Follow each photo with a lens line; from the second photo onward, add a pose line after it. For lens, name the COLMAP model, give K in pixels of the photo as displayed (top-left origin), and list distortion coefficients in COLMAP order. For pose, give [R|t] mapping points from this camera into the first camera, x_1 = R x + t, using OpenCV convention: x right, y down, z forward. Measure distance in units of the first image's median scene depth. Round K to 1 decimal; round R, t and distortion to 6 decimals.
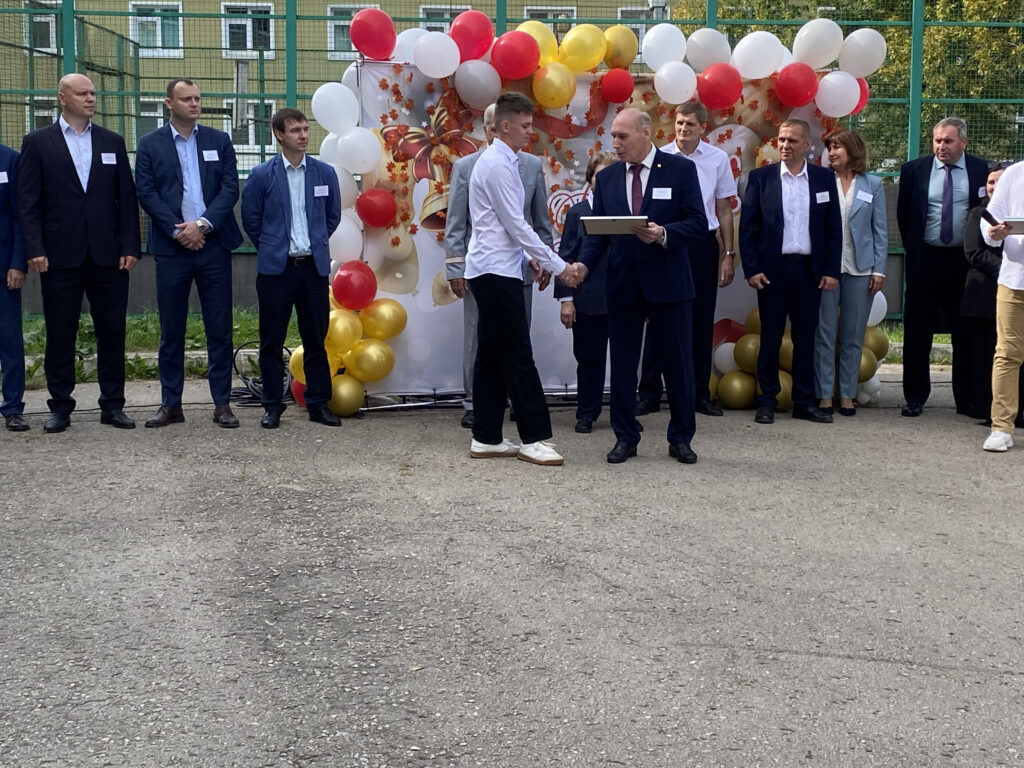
lens RADIAL K [[1620.2, 0, 515.5], [0, 1620.2, 361.9], [0, 0, 1]] dist [0.111378, 0.000000]
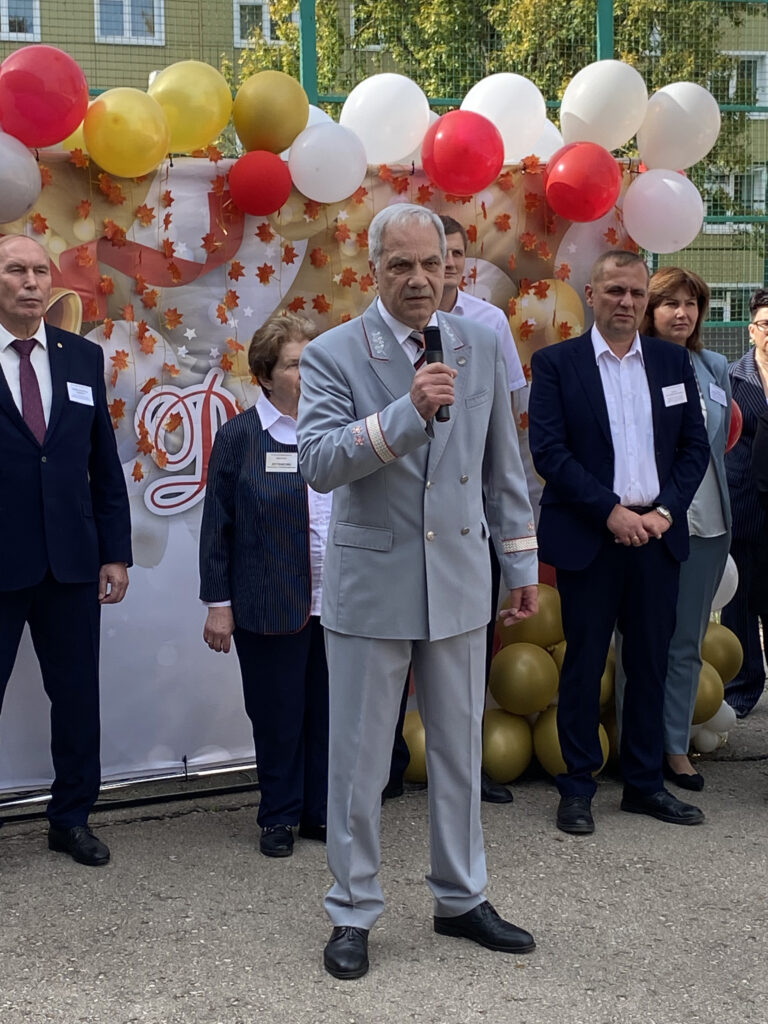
lens RADIAL K [[1914.9, 0, 416.7], [0, 1914.9, 517.7], [0, 0, 1]] dist [0.138795, 0.000000]
pose [[0.972883, -0.038706, 0.228034, -0.035021], [0.040158, 0.999192, -0.001730, -0.061043], [-0.227783, 0.010840, 0.973652, 0.394445]]
